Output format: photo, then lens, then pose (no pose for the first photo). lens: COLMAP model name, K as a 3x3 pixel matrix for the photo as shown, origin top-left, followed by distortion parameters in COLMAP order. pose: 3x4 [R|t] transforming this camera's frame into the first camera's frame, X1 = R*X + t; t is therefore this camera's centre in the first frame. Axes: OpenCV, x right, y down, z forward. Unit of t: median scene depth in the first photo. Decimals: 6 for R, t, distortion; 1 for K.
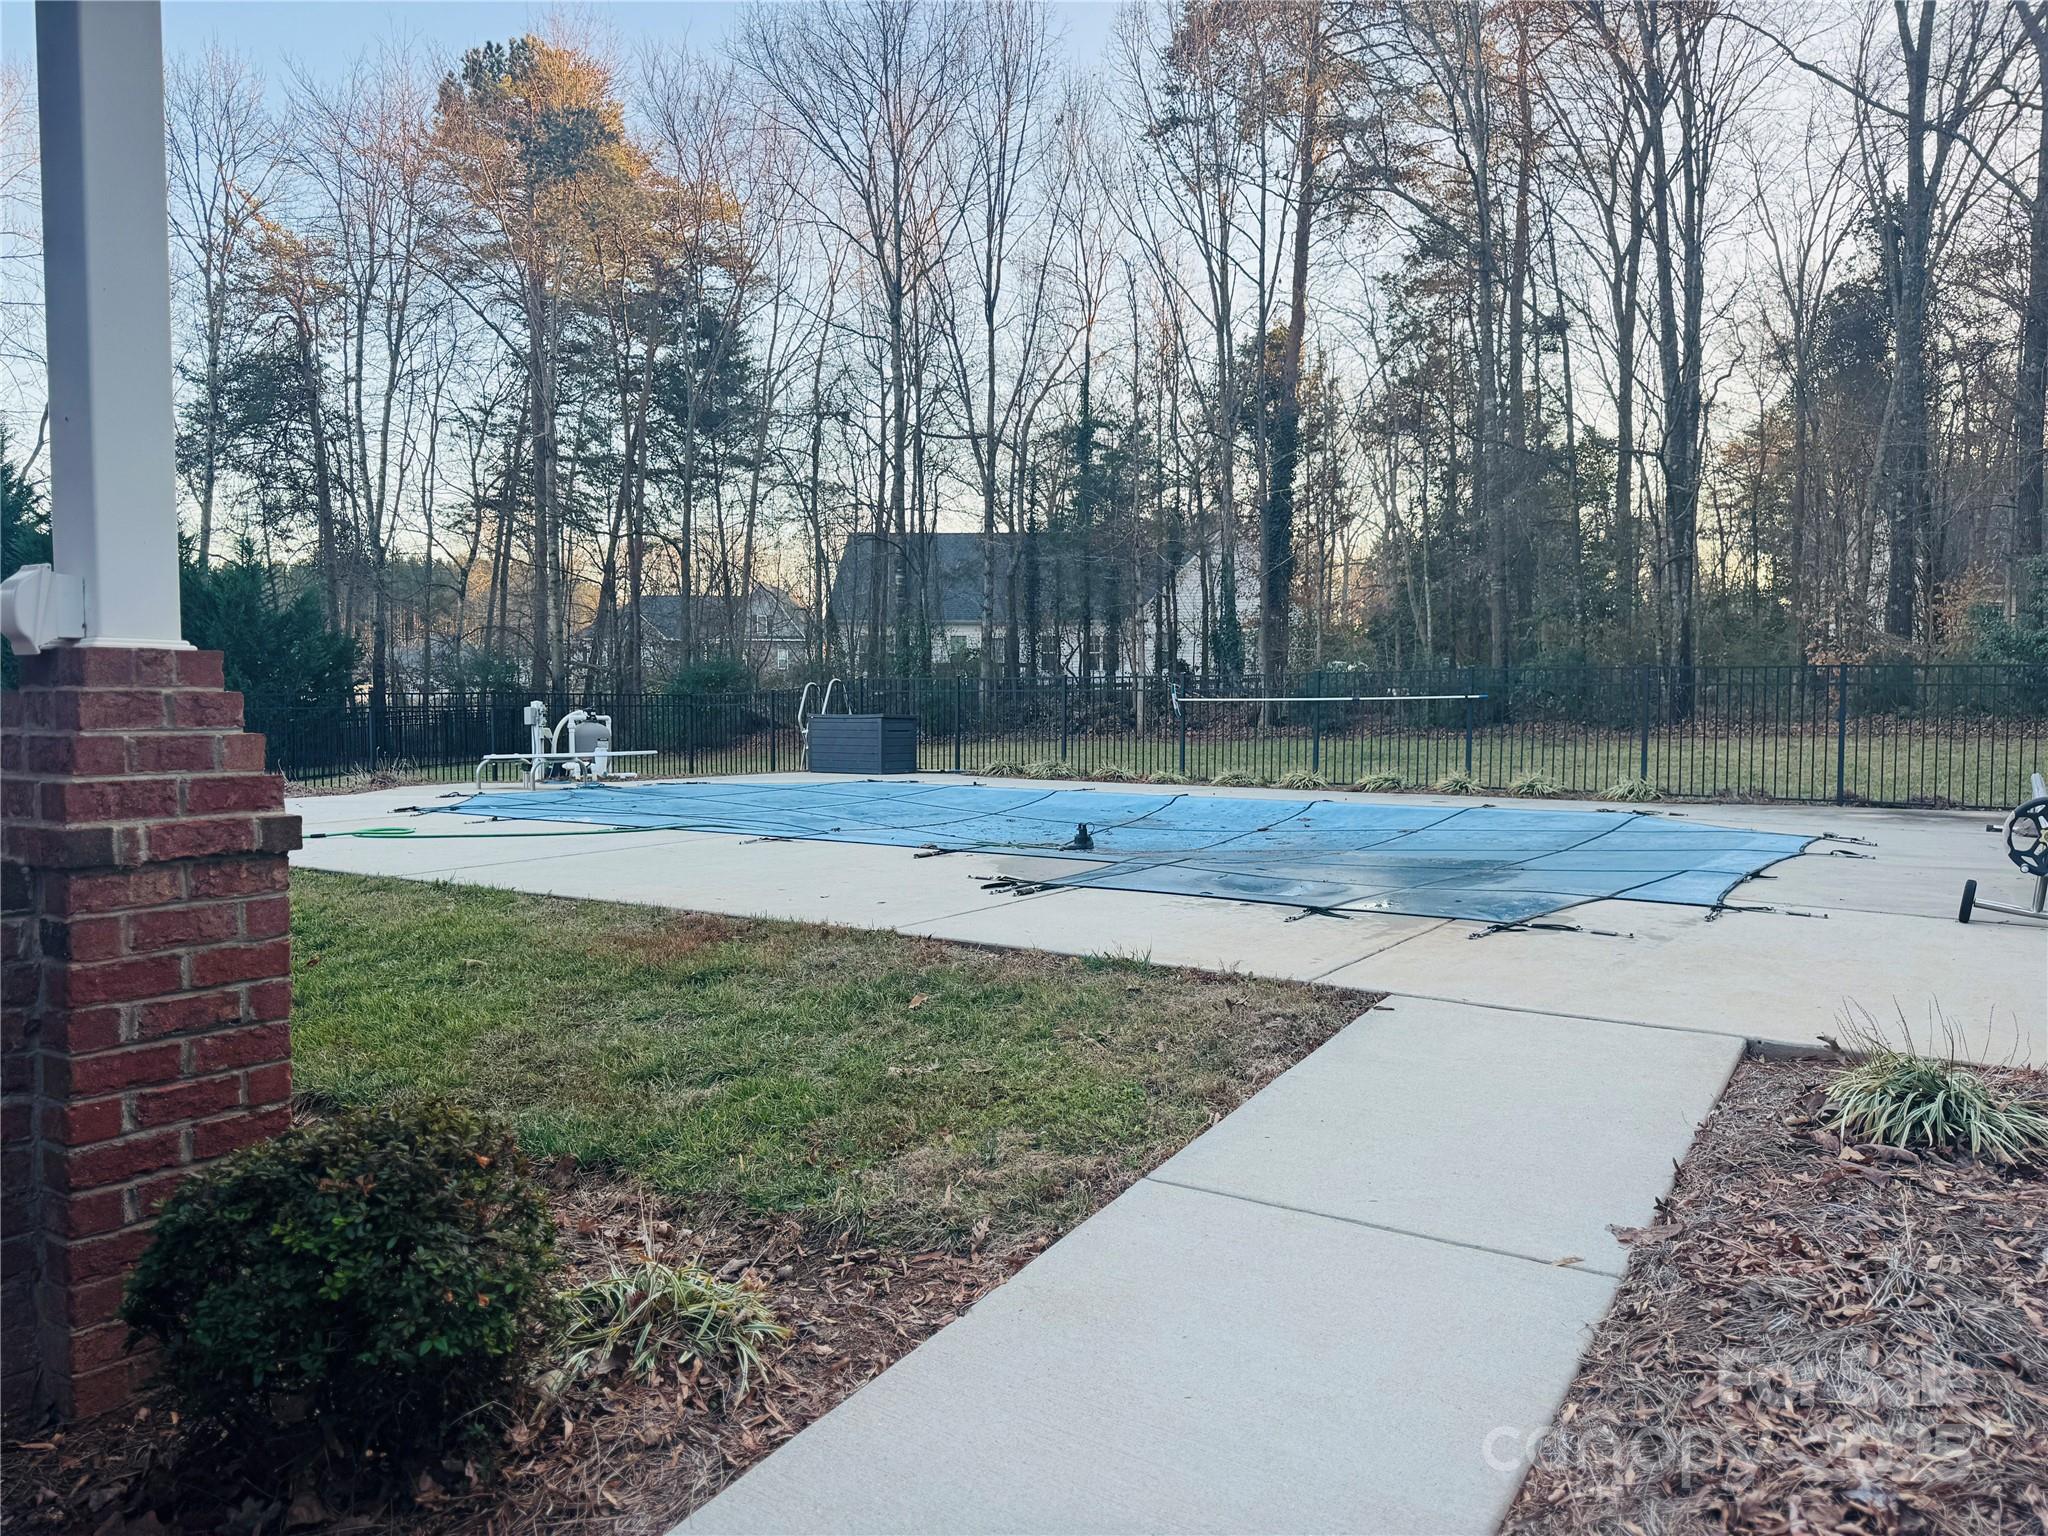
lens RADIAL K [[1441.7, 0, 1030.5], [0, 1441.7, 765.5], [0, 0, 1]] dist [0.127742, -0.193973]
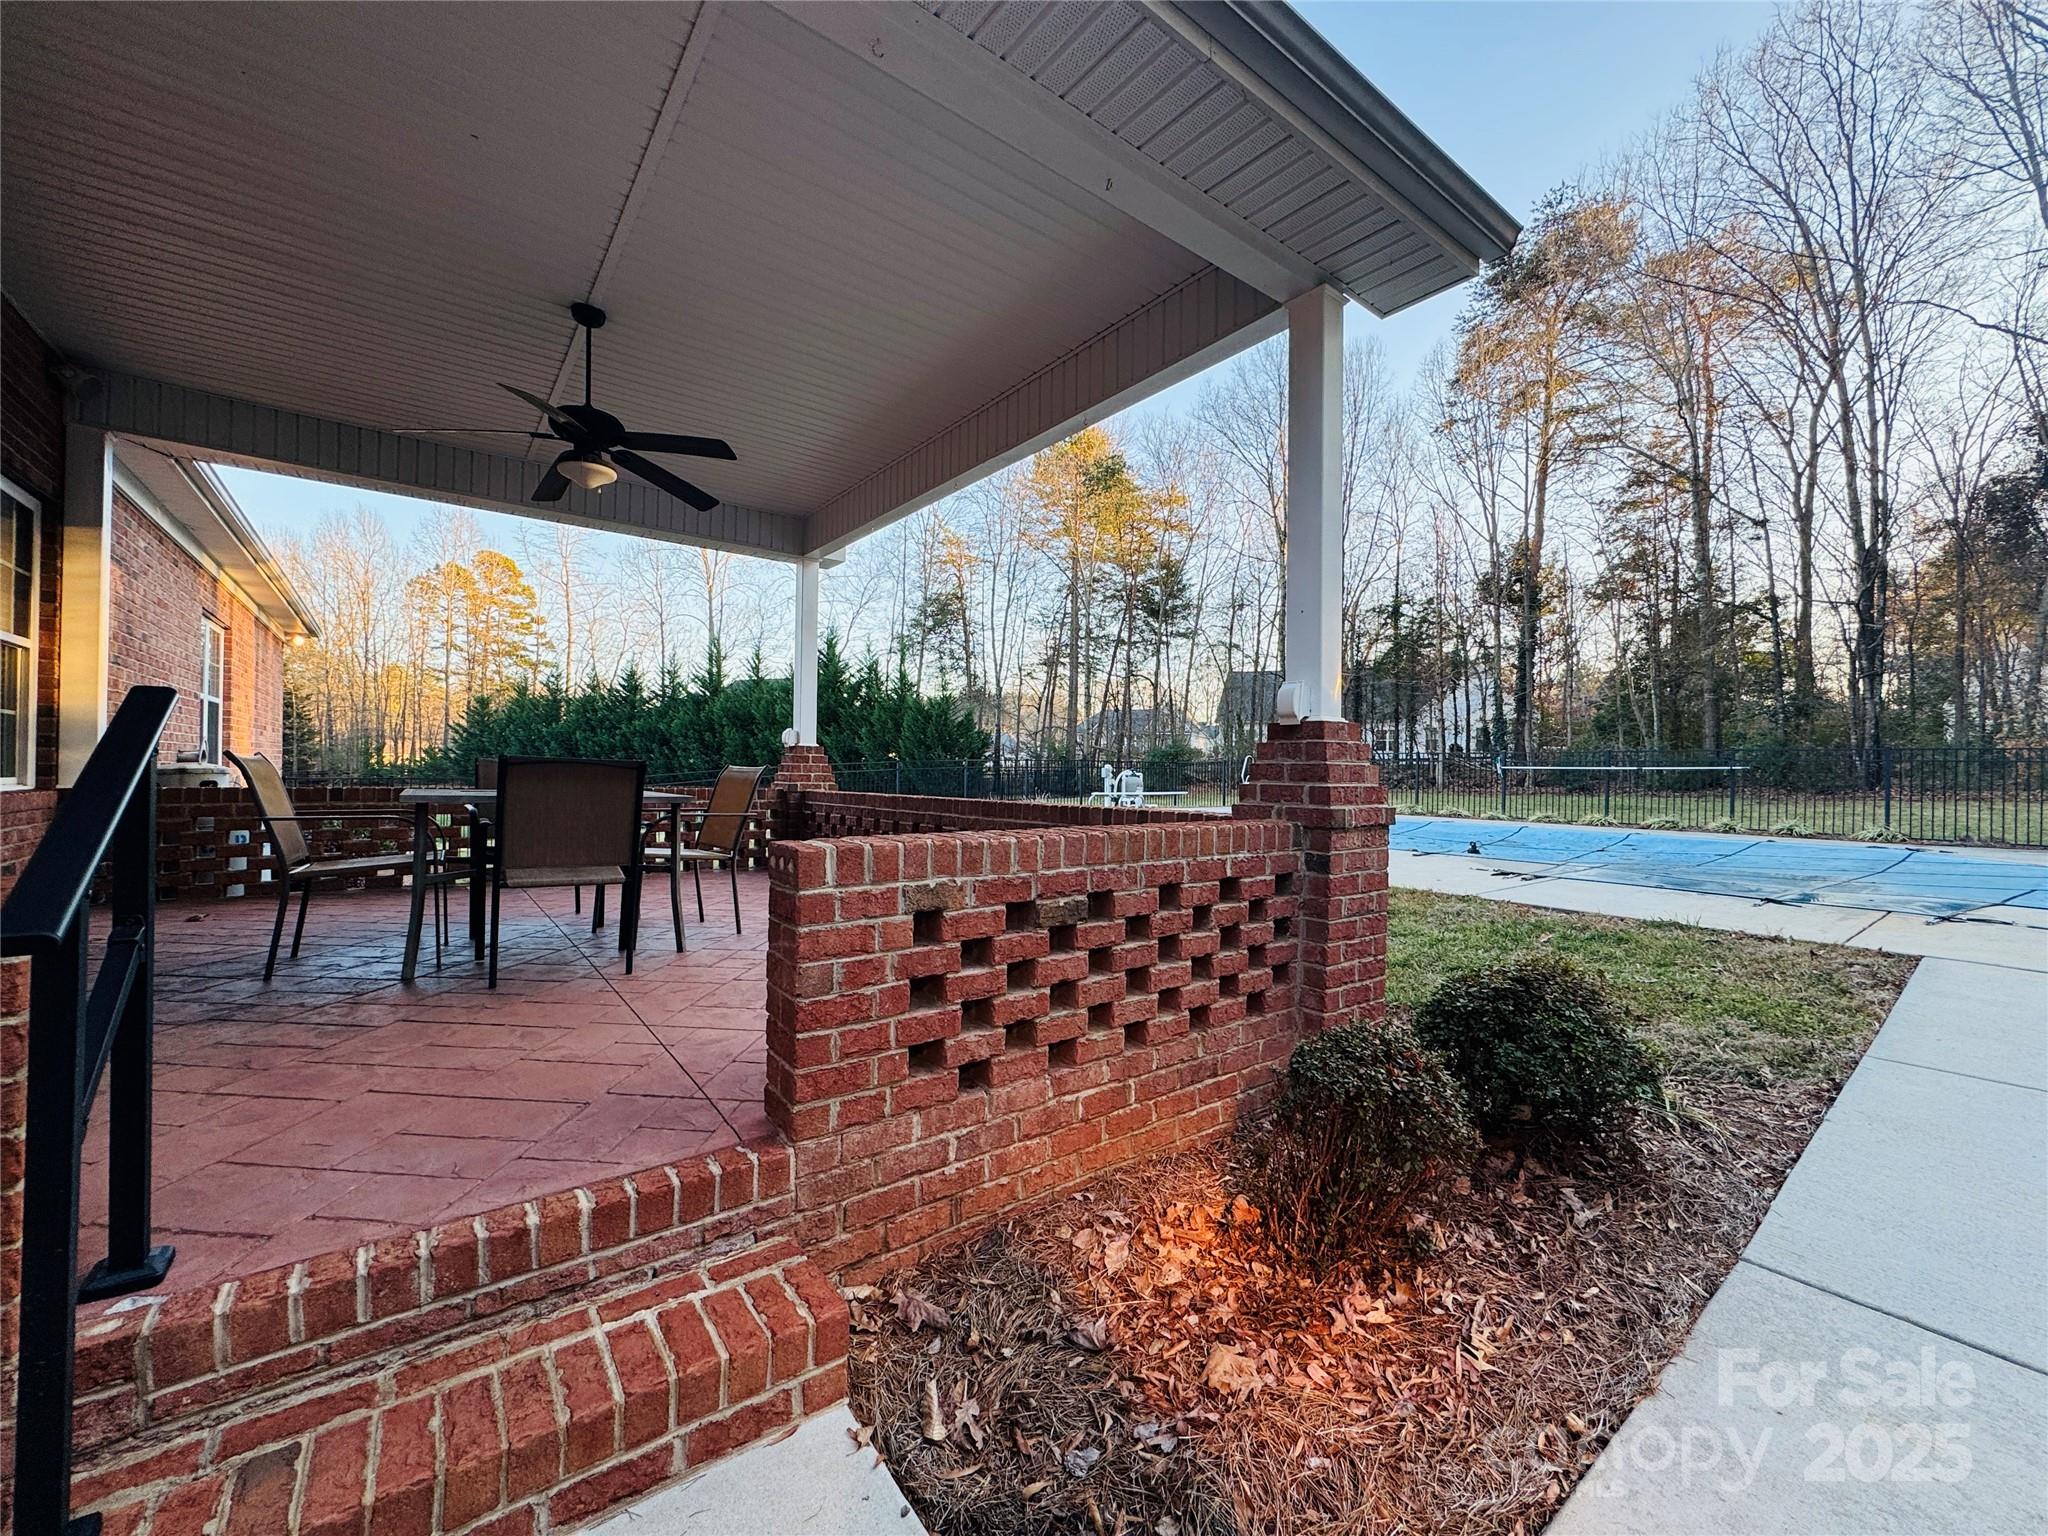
lens RADIAL K [[819.4, 0, 1022.5], [0, 819.4, 766.1], [0, 0, 1]] dist [-0.000078, -0.000372]
pose [[0.943162, 0.012079, -0.332113, -0.050944], [-0.027857, 0.998696, -0.042788, 0.003332], [0.331163, 0.049607, 0.942268, -0.016122]]
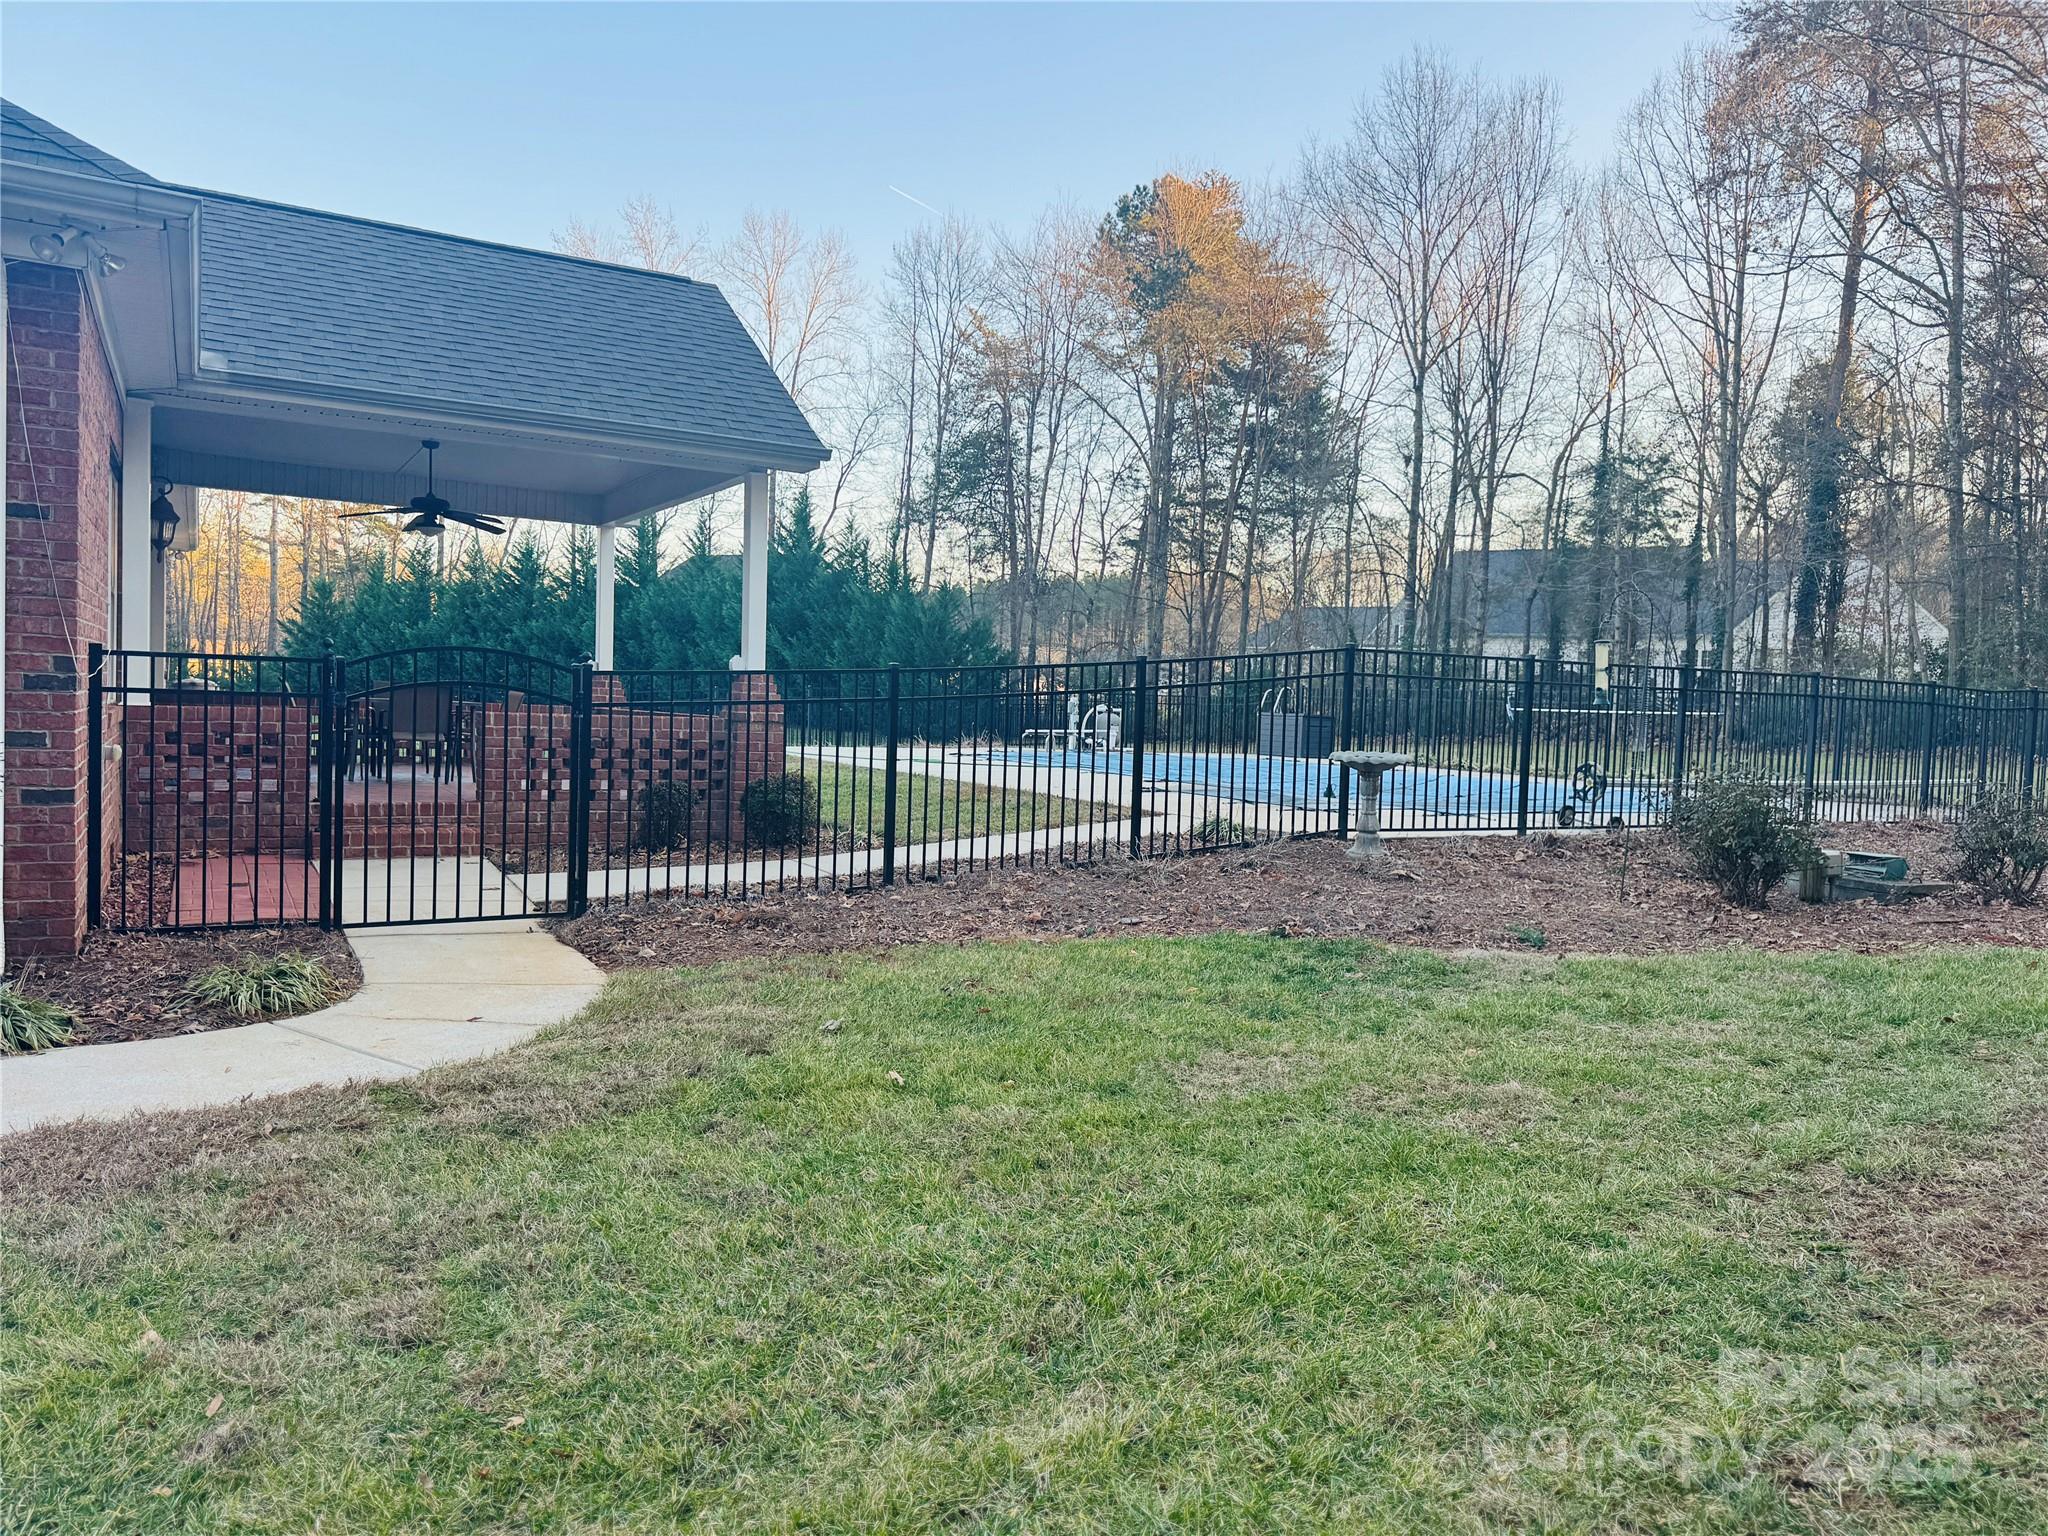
lens RADIAL K [[1441.7, 0, 1030.5], [0, 1441.7, 765.5], [0, 0, 1]] dist [0.127742, -0.193973]
pose [[0.892348, 0.052293, -0.448309, 0.161212], [-0.054039, 0.998499, 0.008906, 0.009290], [0.448102, 0.016279, 0.893834, -0.192364]]
